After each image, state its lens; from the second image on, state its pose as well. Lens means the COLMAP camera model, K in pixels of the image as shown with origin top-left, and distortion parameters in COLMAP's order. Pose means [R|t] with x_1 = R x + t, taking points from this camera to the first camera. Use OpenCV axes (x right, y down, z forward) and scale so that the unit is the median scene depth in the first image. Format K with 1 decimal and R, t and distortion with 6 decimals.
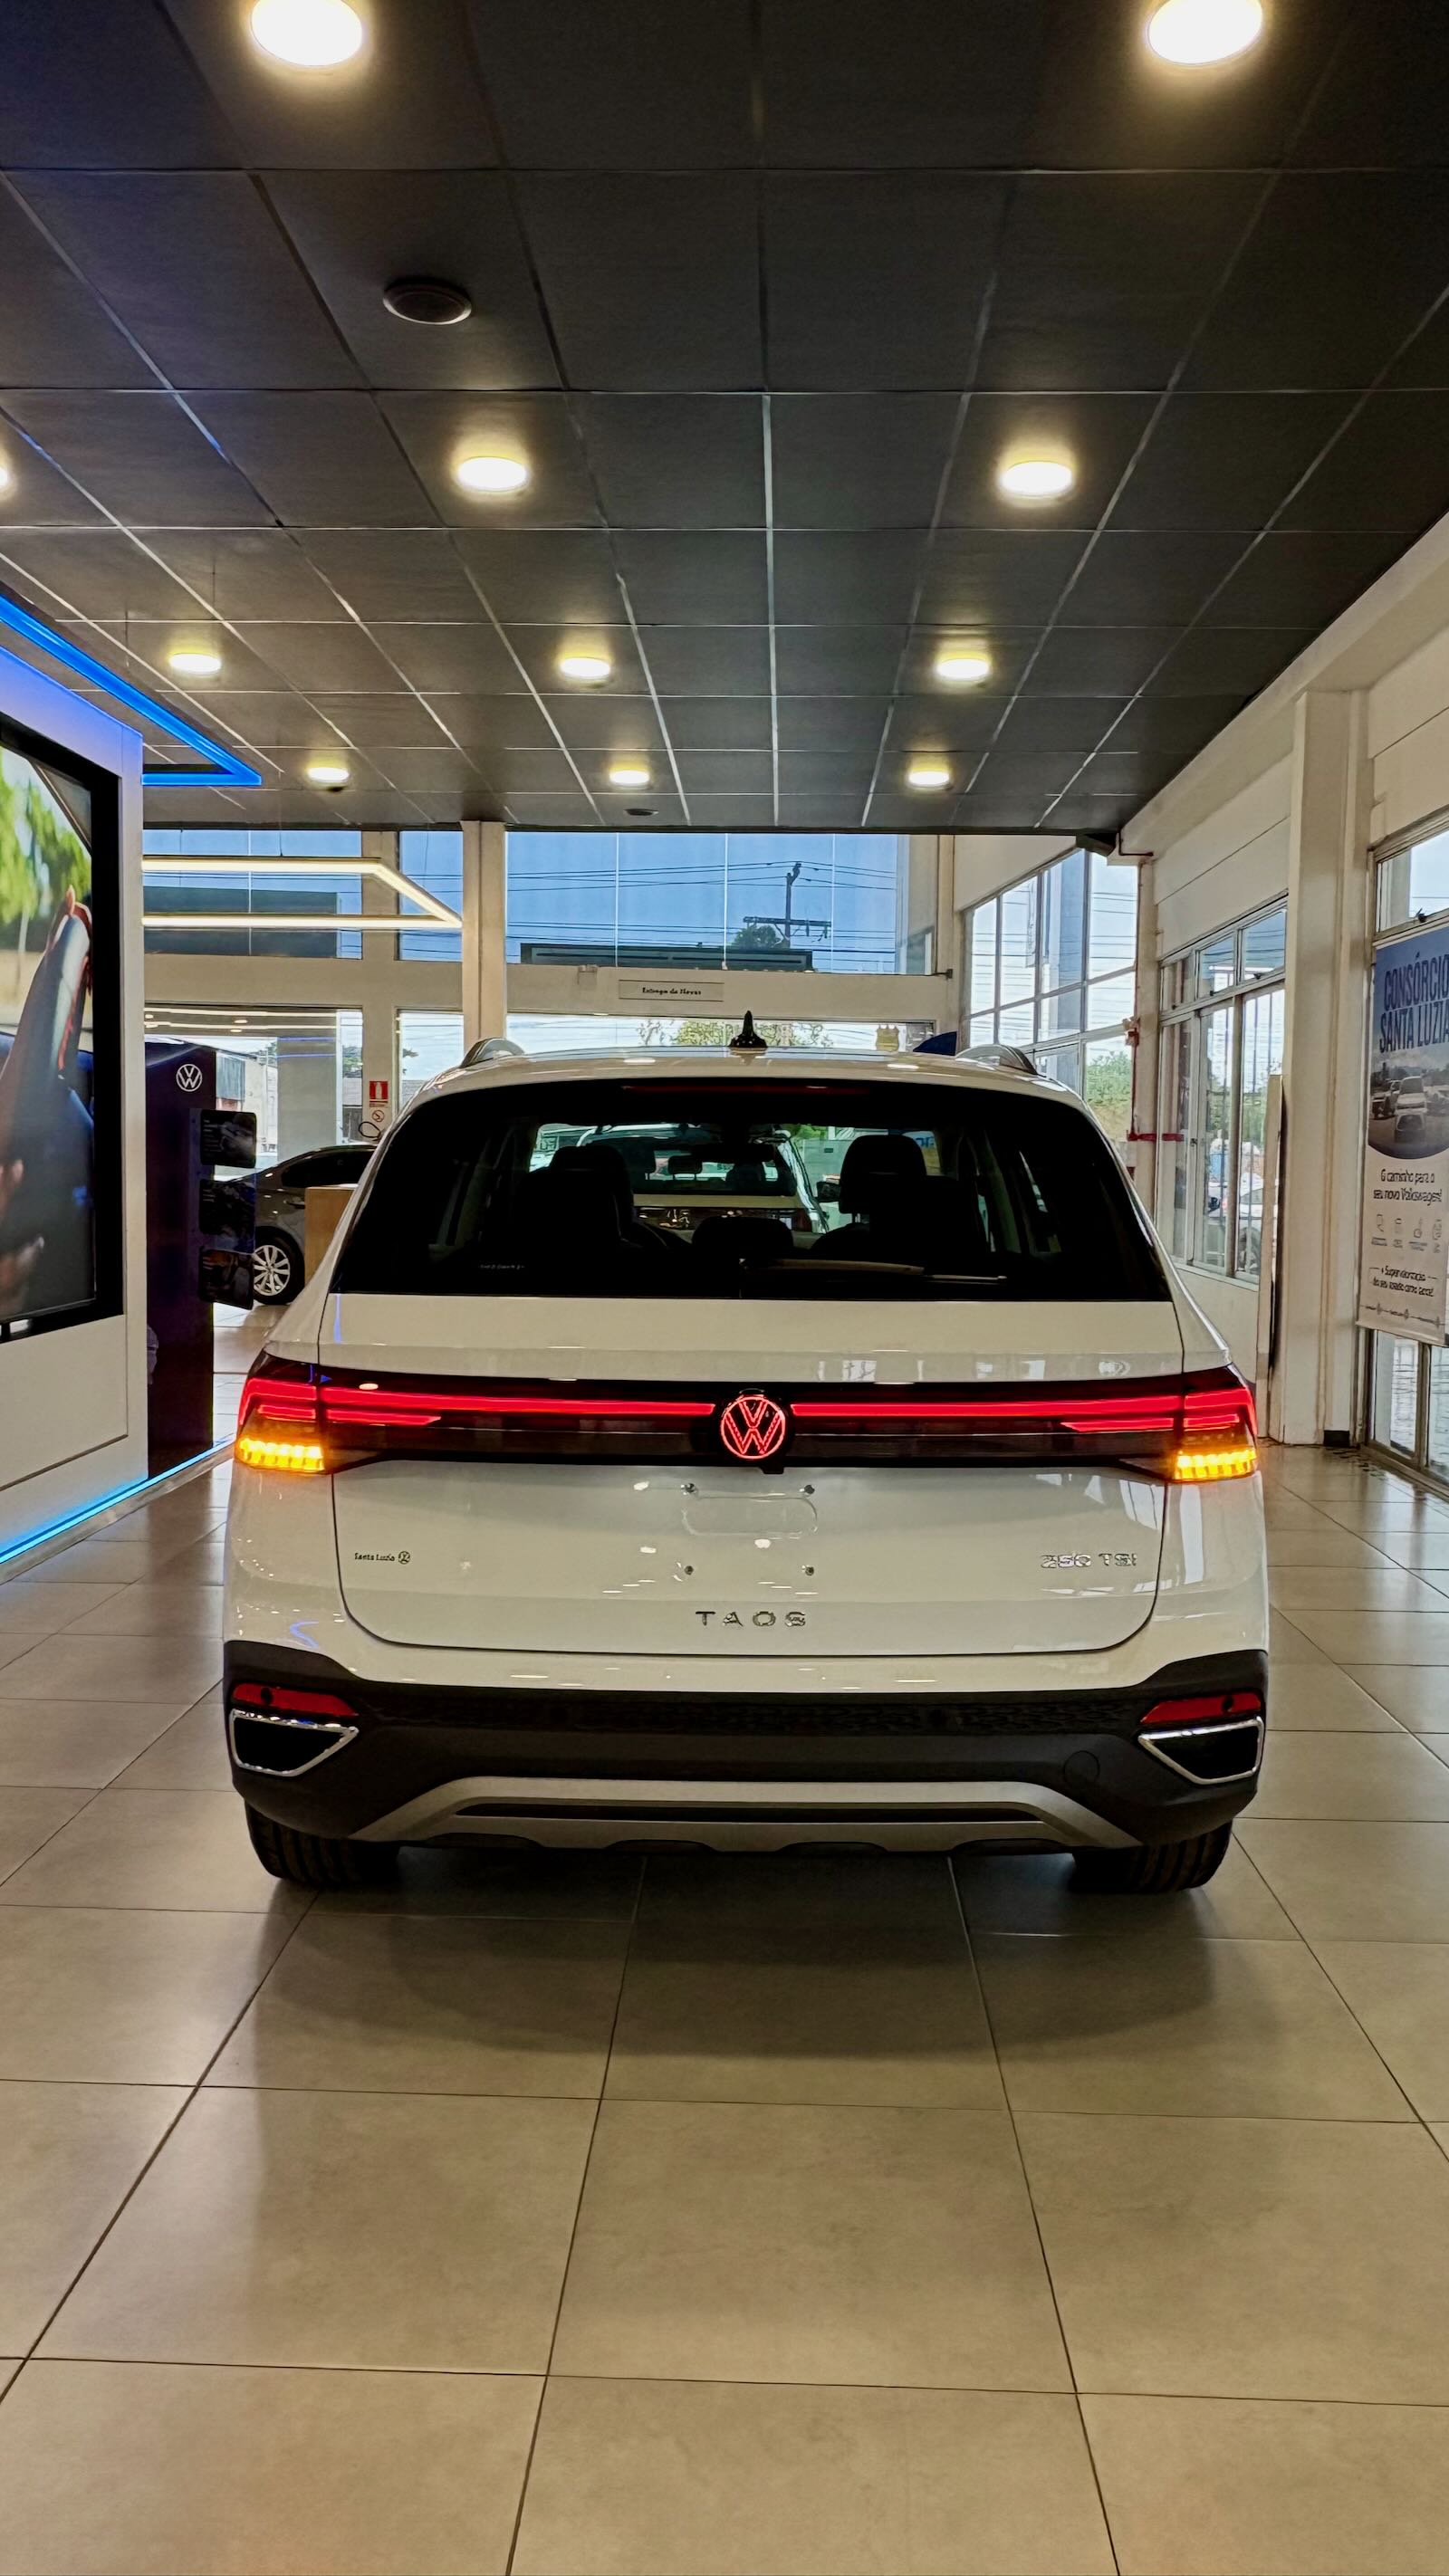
lens RADIAL K [[1791.5, 0, 736.9], [0, 1791.5, 1298.1], [0, 0, 1]] dist [0.003235, -0.002663]
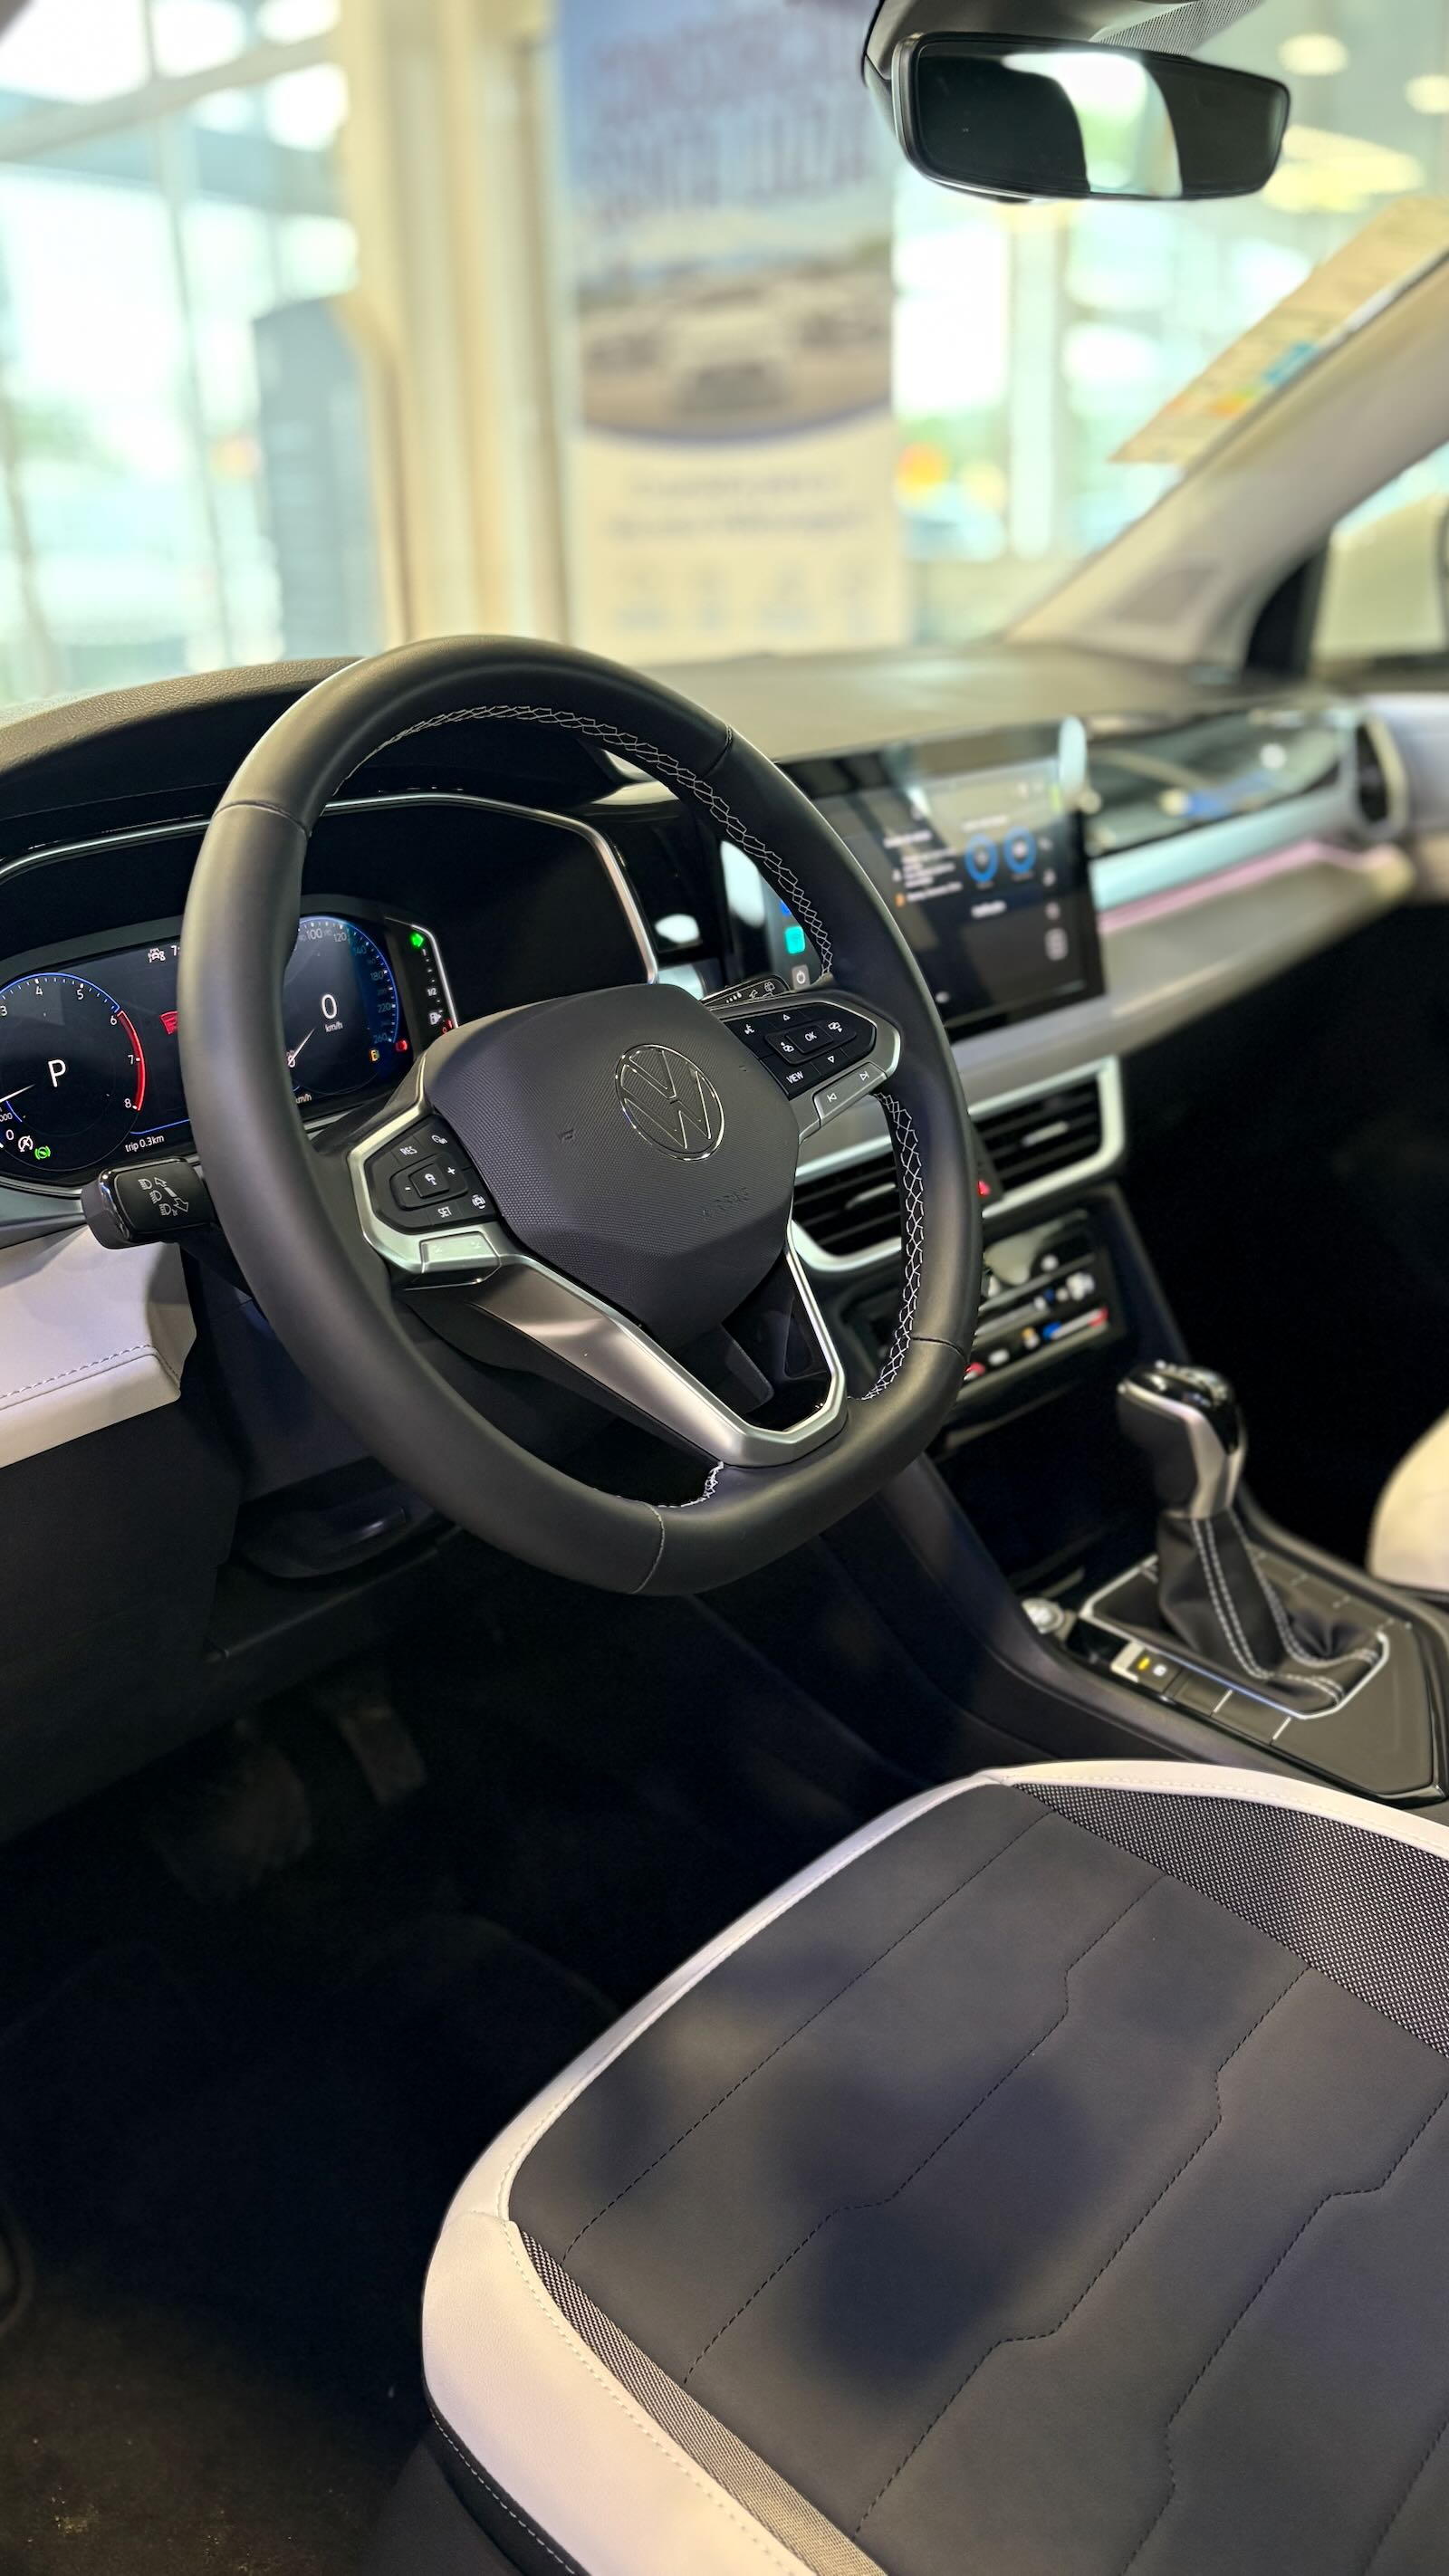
lens RADIAL K [[1956.7, 0, 738.2], [0, 1956.7, 1291.2], [0, 0, 1]] dist [0.043070, -0.030670]
pose [[0.640564, -0.309500, 0.702771, -0.113610], [0.102178, 0.941395, 0.321457, -0.029634], [-0.761077, -0.134106, 0.634648, 0.600013]]
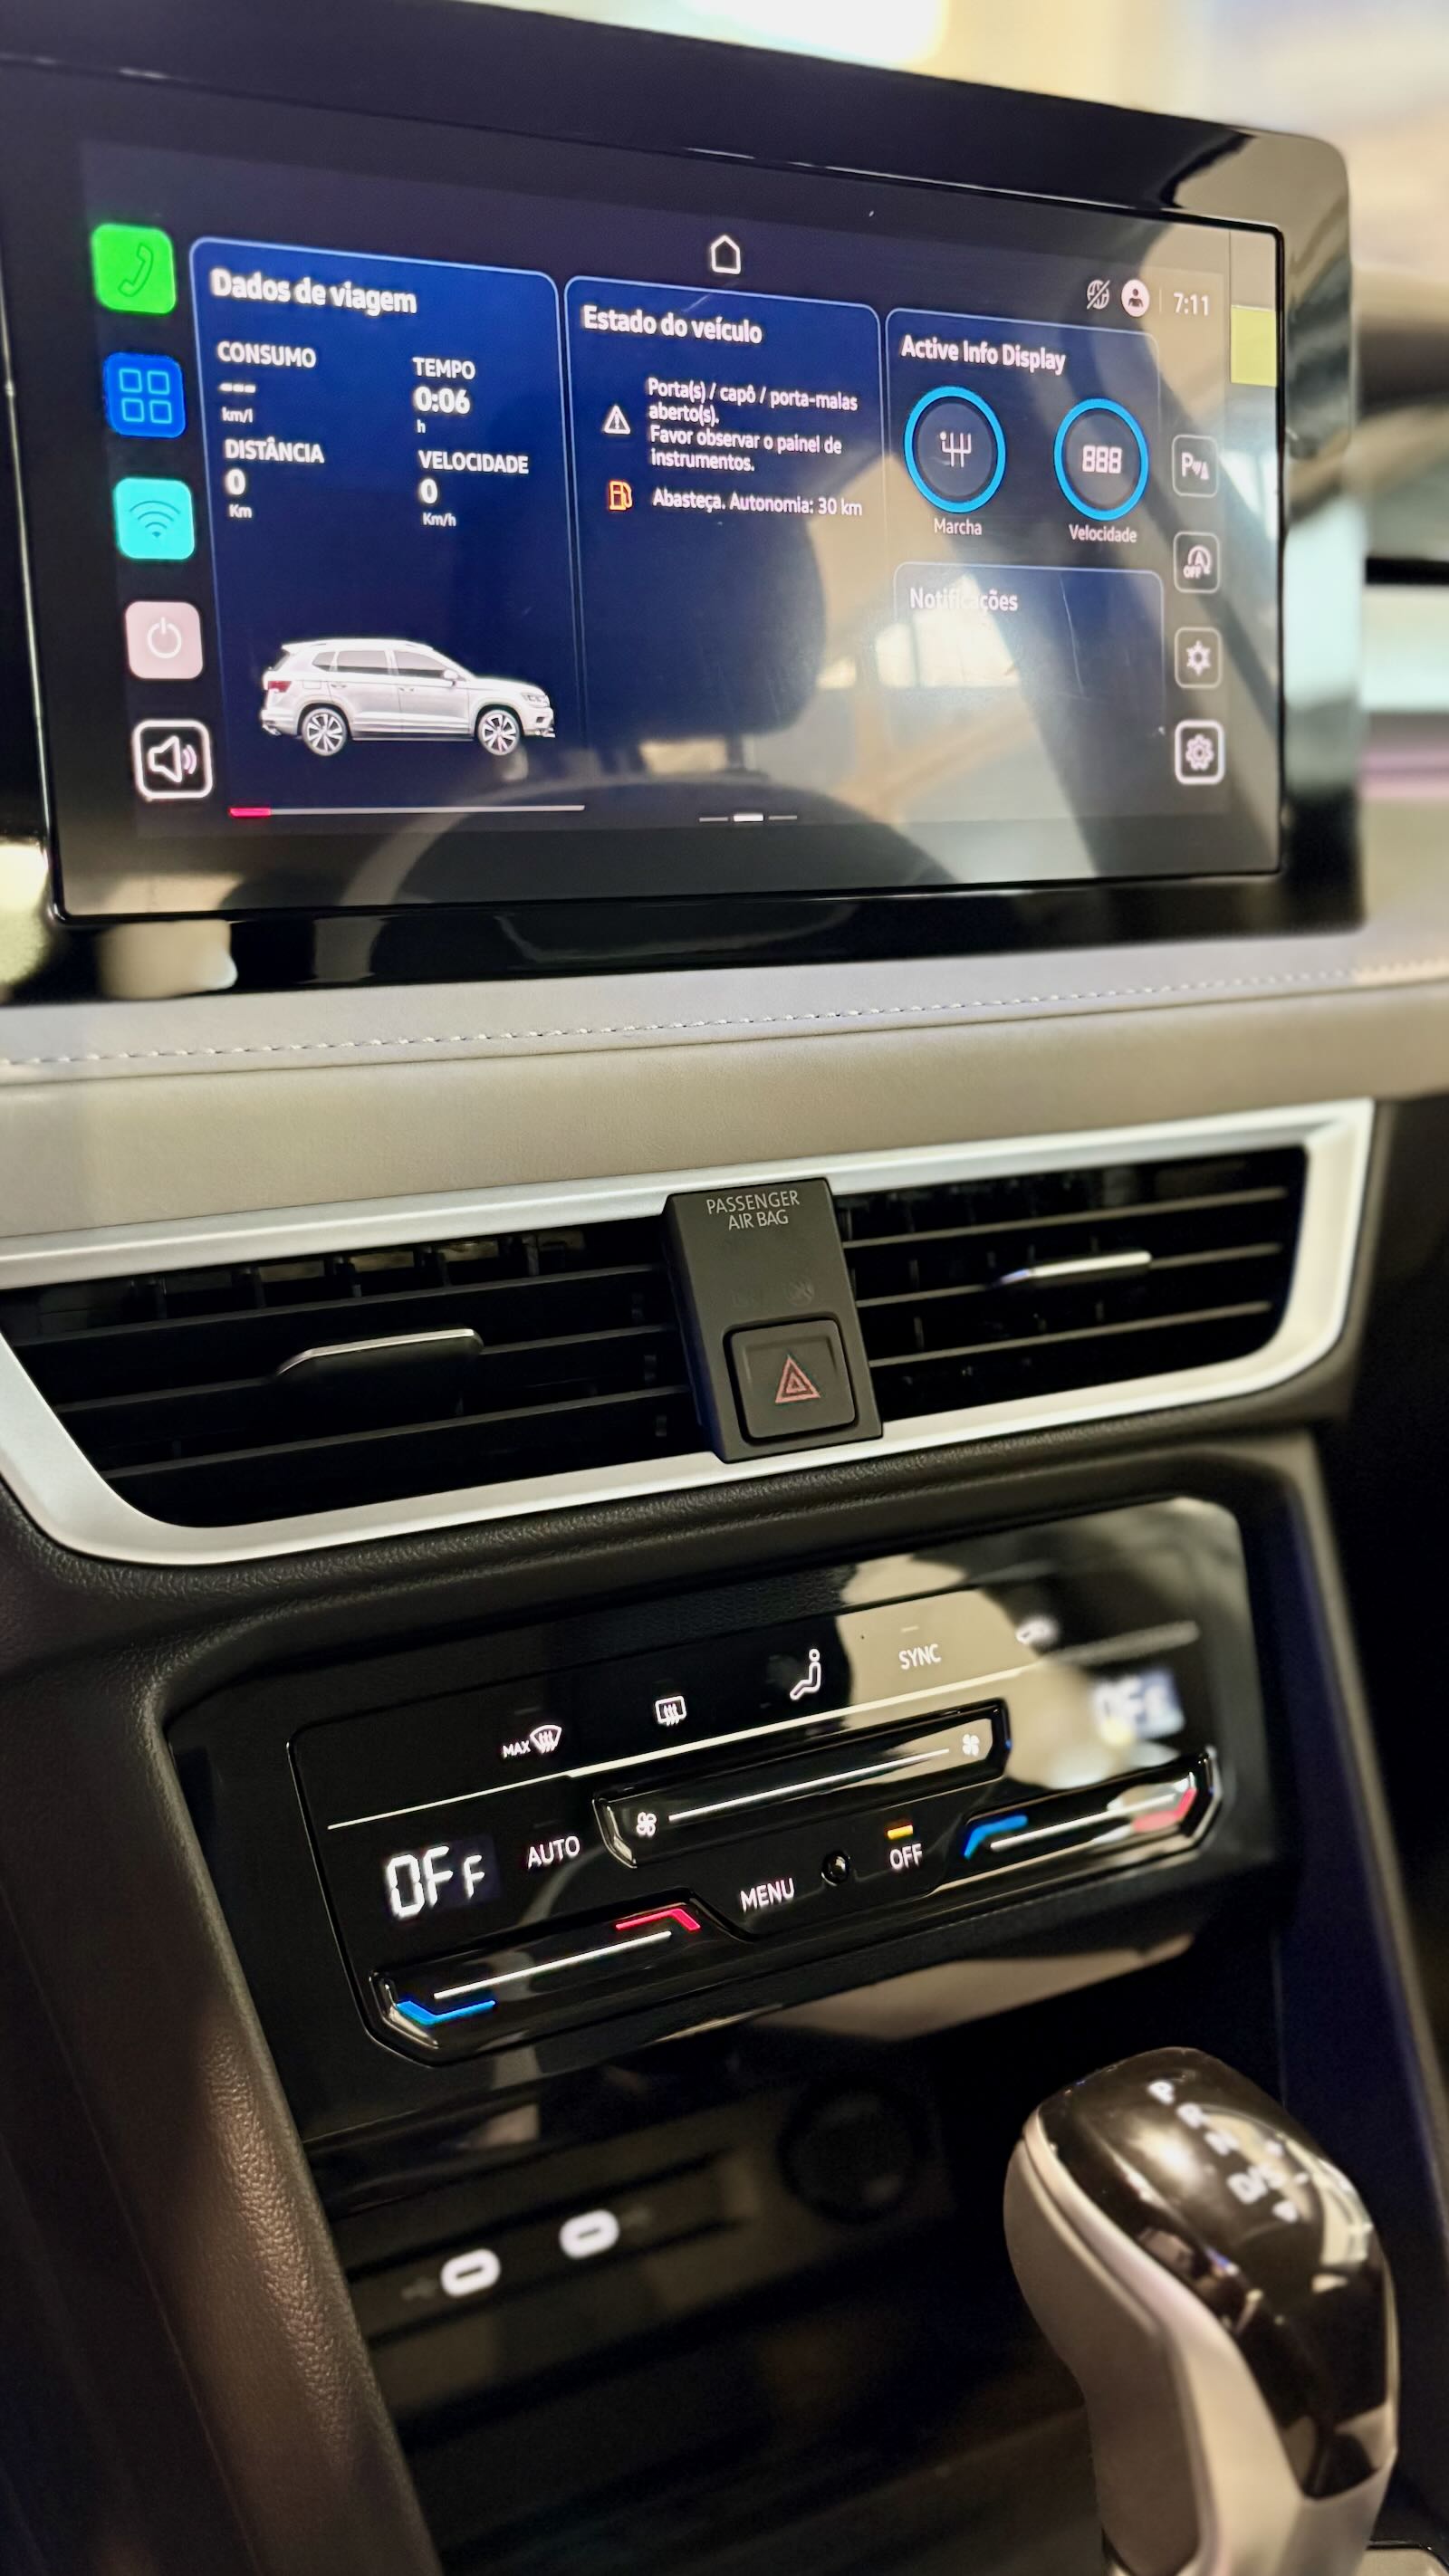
lens RADIAL K [[2248.6, 0, 729.1], [0, 2248.6, 1262.7], [0, 0, 1]] dist [0.016545, -0.007578]
pose [[0.841845, -0.147533, 0.519164, -0.028918], [0.014218, 0.967643, 0.251924, -0.006006], [-0.539532, -0.204699, 0.816703, 0.634223]]
